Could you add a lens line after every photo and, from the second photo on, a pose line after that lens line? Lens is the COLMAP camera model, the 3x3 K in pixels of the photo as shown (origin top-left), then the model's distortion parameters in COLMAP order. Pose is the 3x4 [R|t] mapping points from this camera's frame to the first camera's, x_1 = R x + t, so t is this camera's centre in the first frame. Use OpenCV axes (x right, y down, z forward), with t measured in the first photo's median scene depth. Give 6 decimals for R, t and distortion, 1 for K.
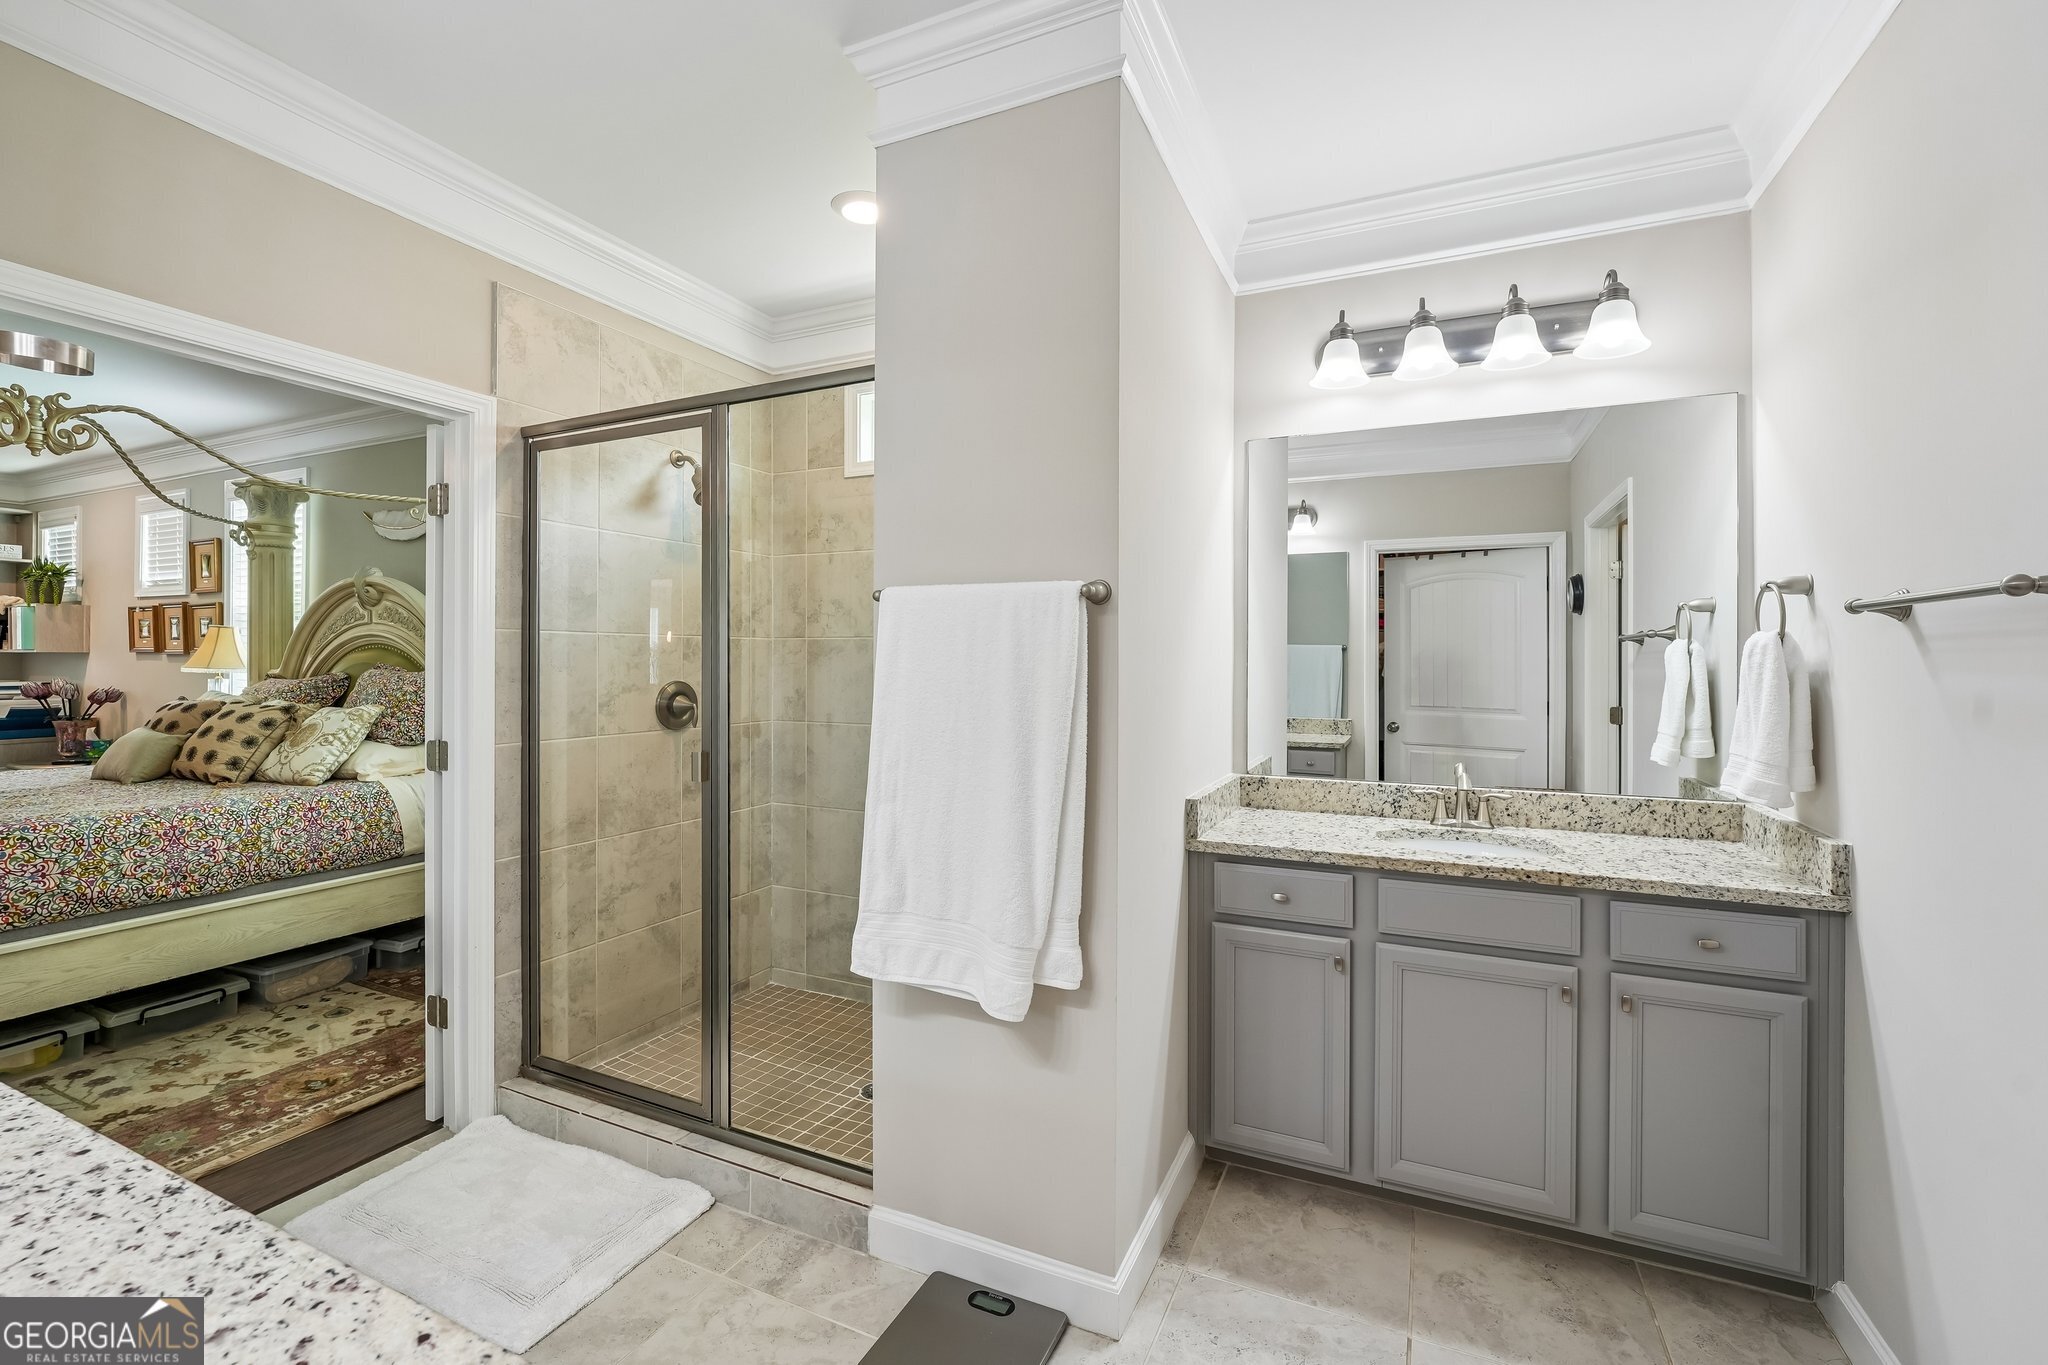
lens RADIAL K [[847.7, 0, 1042.7], [0, 847.7, 666.3], [0, 0, 1]] dist [-0.007198, 0.001141]
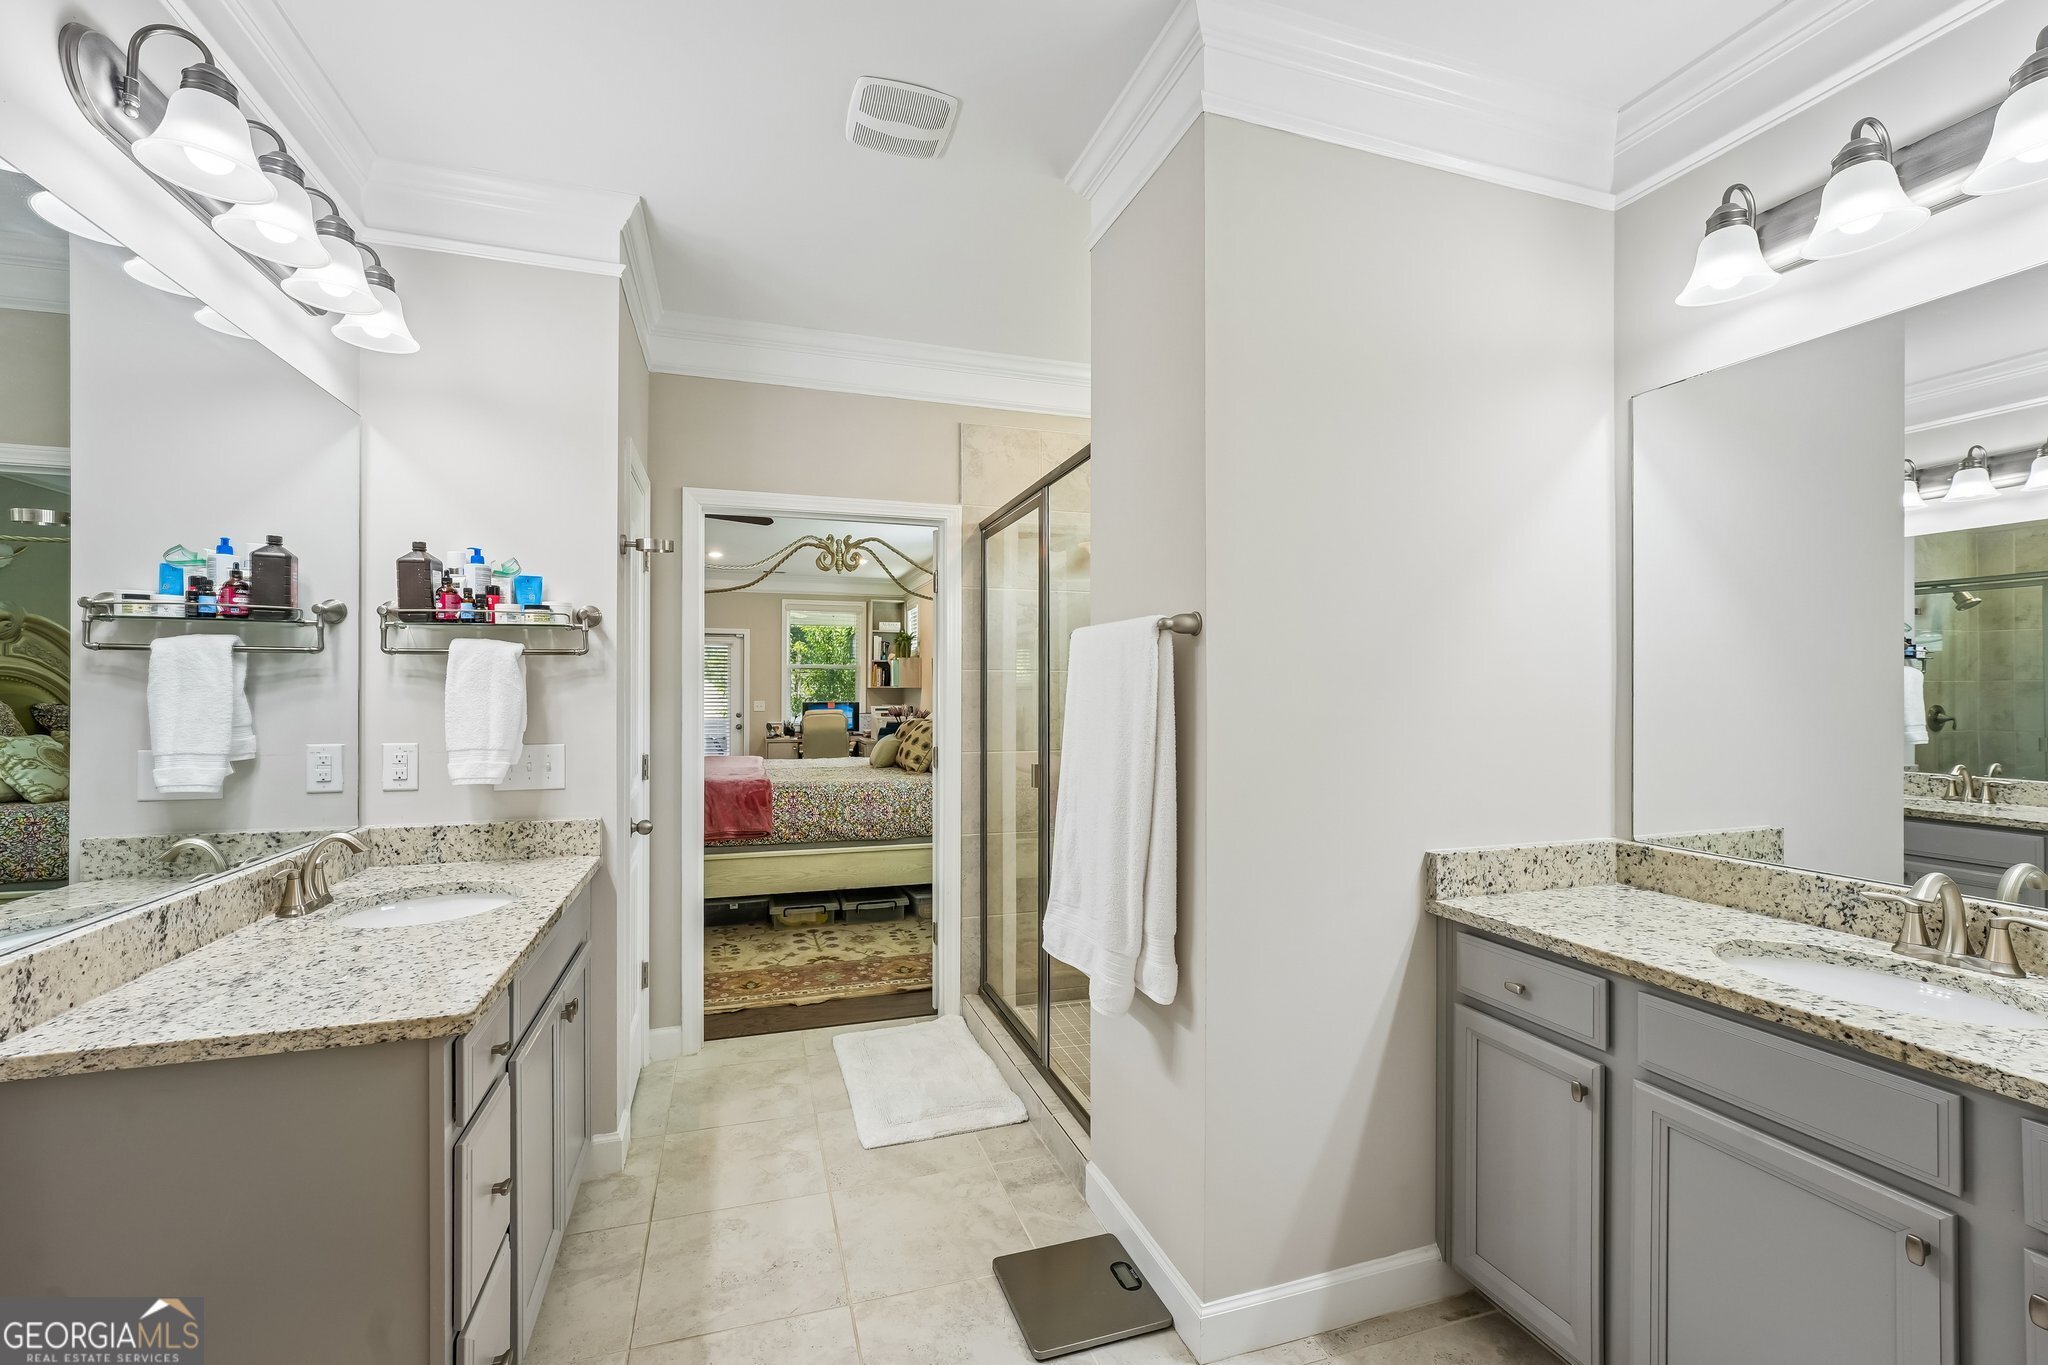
lens RADIAL K [[861.3, 0, 1029.9], [0, 861.3, 693.7], [0, 0, 1]] dist [-0.008736, 0.000563]
pose [[0.686664, -0.000825, -0.726975, 0.461880], [-0.002599, 0.999990, -0.003590, 0.000651], [0.726971, 0.004355, 0.686655, 0.096576]]
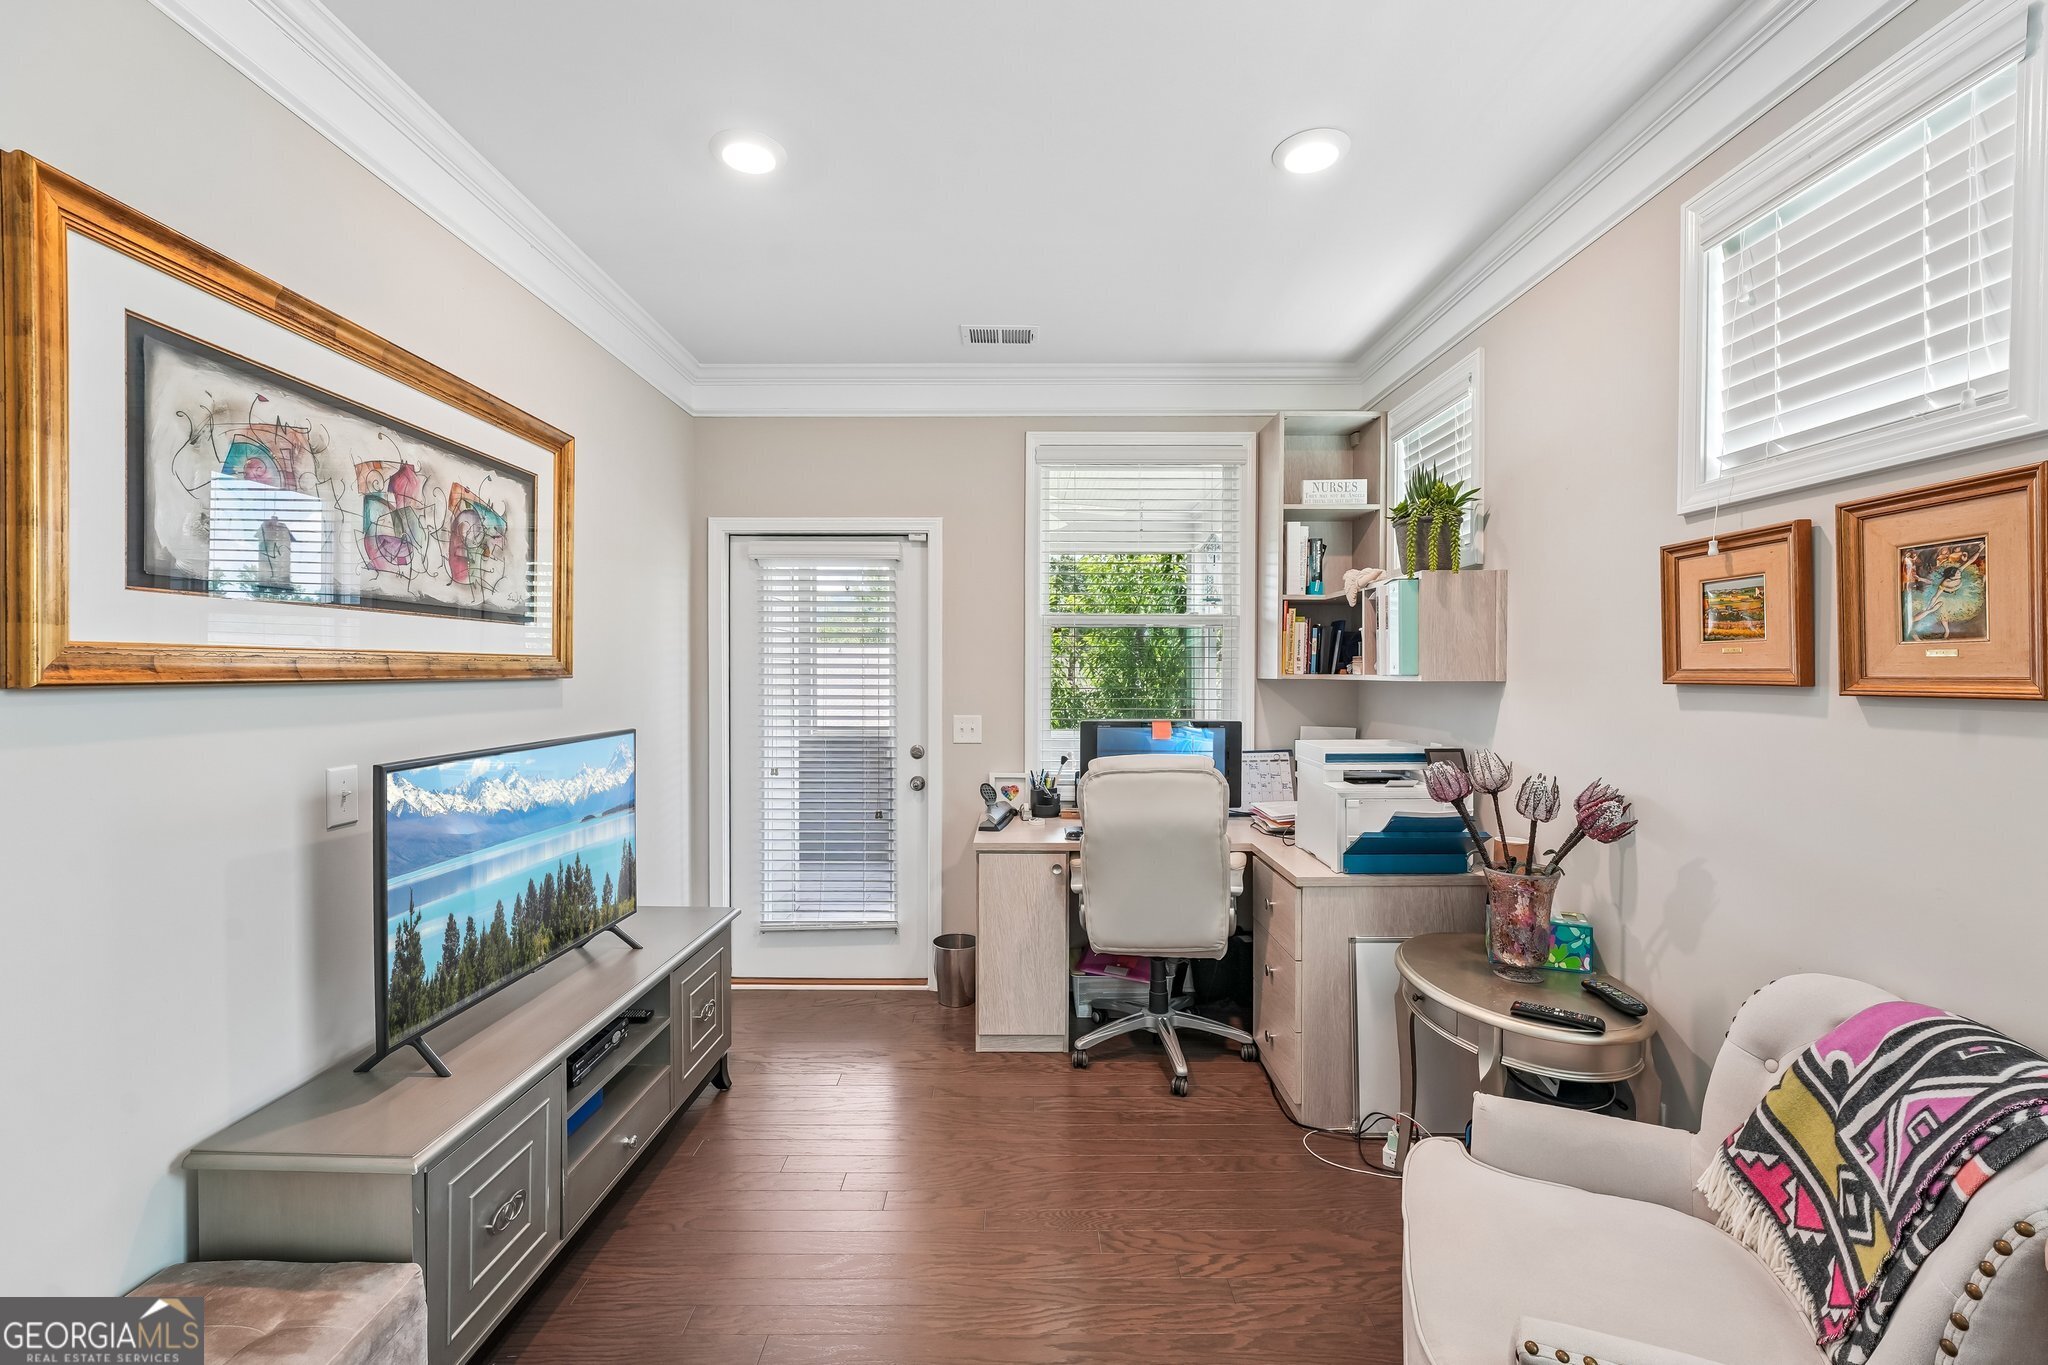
lens RADIAL K [[847.7, 0, 1042.7], [0, 847.7, 666.3], [0, 0, 1]] dist [-0.007198, 0.001141]
pose [[0.421132, -0.010103, -0.906943, -2.154380], [-0.001488, 0.999929, -0.011830, -0.046370], [0.906998, 0.006331, 0.421087, 1.553069]]
